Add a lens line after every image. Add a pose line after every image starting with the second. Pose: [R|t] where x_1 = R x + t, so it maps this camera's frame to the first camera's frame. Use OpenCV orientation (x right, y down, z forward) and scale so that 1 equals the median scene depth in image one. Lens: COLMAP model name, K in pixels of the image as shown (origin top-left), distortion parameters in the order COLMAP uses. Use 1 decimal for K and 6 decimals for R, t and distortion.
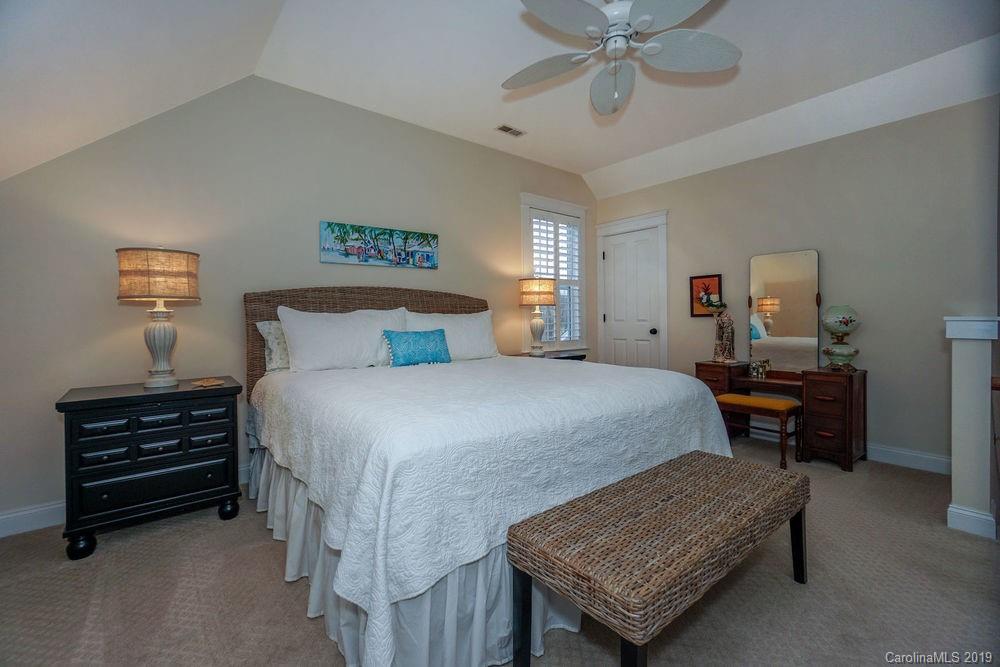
lens RADIAL K [[473.7, 0, 501.2], [0, 473.7, 326.6], [0, 0, 1]] dist [-0.003375, -0.000228]
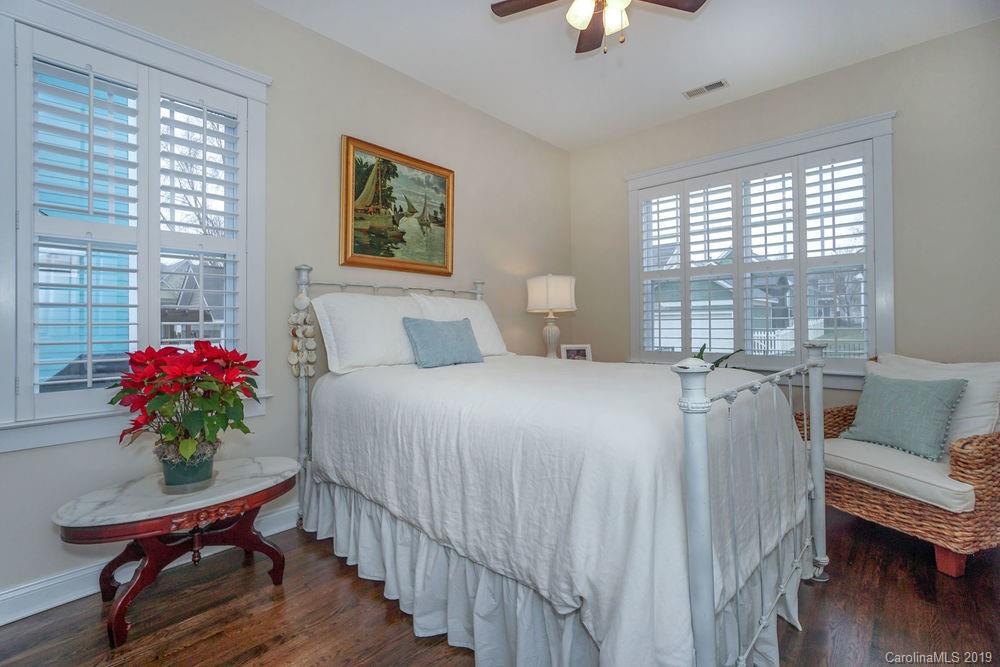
lens RADIAL K [[473.7, 0, 500.7], [0, 473.7, 327.1], [0, 0, 1]] dist [-0.003375, -0.000228]
pose [[0.205286, -0.006277, -0.978682, 0.667291], [-0.006265, 0.999951, -0.007727, -0.001126], [0.978682, 0.007717, 0.205237, 0.485488]]
